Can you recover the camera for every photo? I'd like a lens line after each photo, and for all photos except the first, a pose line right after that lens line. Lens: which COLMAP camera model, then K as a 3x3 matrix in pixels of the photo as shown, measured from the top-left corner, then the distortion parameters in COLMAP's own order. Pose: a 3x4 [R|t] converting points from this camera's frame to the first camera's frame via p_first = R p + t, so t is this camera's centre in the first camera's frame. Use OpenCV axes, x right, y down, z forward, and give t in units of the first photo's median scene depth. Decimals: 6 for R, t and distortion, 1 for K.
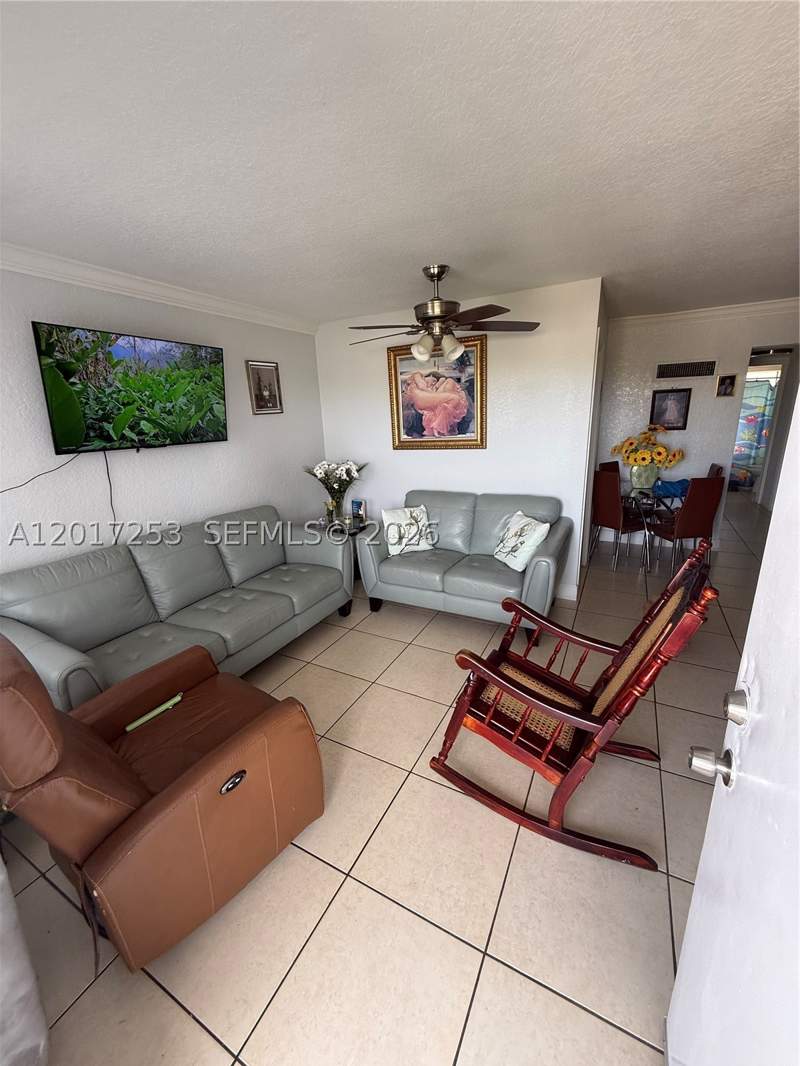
lens RADIAL K [[422.3, 0, 403.8], [0, 422.3, 528.6], [0, 0, 1]] dist [-0.001081, 0.000055]
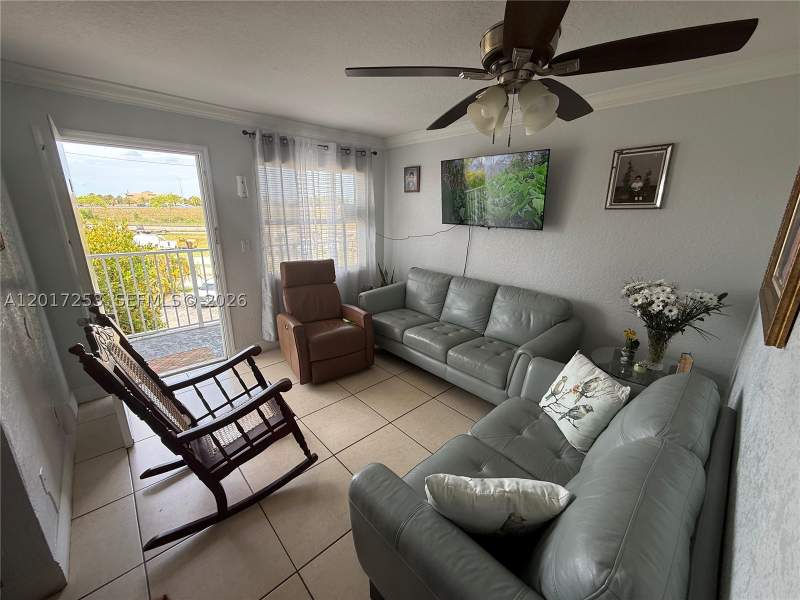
lens RADIAL K [[316.9, 0, 400.0], [0, 316.9, 300.0], [0, 0, 1]] dist [-0.001081, 0.000055]
pose [[-0.333041, 0.288854, -0.897579, 0.569094], [-0.256572, 0.888241, 0.381048, -0.281664], [0.907334, 0.357198, -0.221709, 0.948416]]
